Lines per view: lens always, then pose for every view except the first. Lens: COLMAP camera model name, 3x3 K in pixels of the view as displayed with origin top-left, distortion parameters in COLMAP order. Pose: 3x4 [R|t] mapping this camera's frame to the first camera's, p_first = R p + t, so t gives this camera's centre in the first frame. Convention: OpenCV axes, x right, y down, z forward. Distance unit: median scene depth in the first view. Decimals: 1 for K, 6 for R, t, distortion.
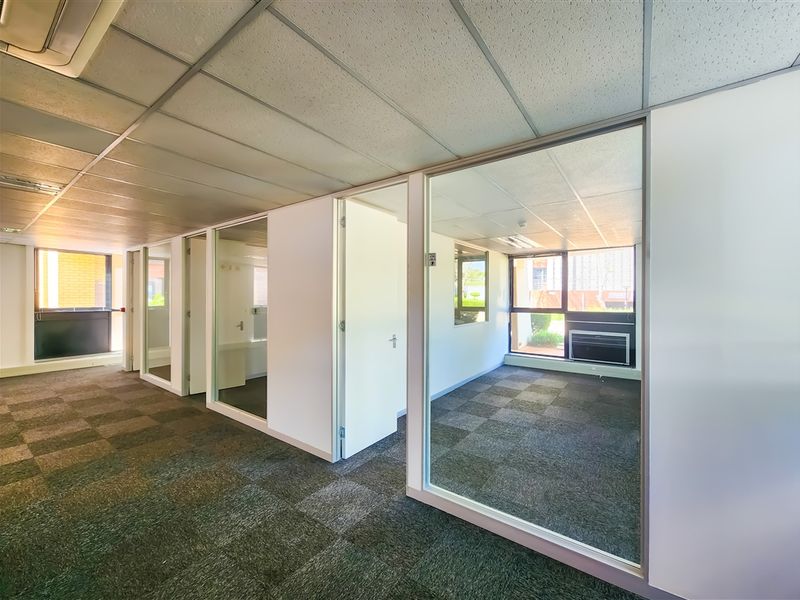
lens RADIAL K [[327.1, 0, 402.6], [0, 327.1, 301.7], [0, 0, 1]] dist [-0.002382, 0.000178]
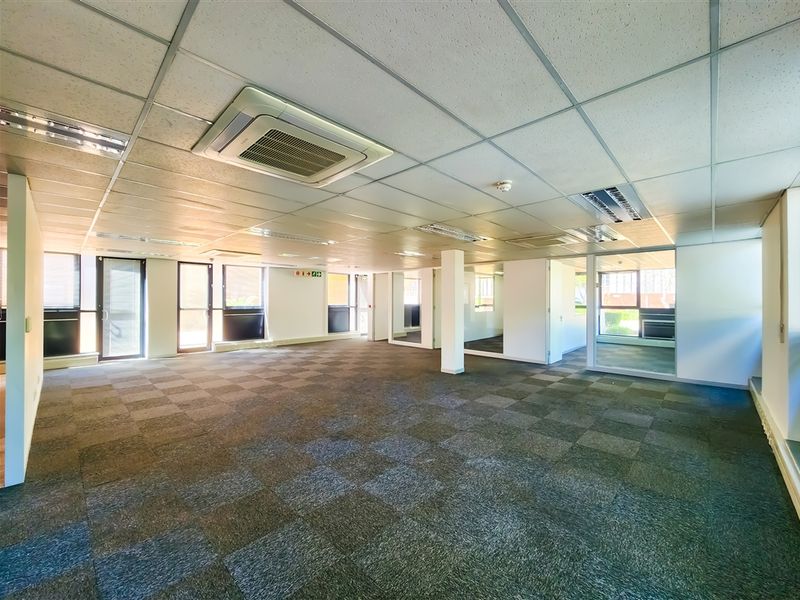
lens RADIAL K [[327.1, 0, 398.3], [0, 327.1, 304.3], [0, 0, 1]] dist [-0.002382, 0.000178]
pose [[0.990142, 0.001209, -0.140059, -0.433664], [-0.001183, 0.999999, 0.000268, 0.013395], [0.140059, -0.000099, 0.990143, -0.726111]]
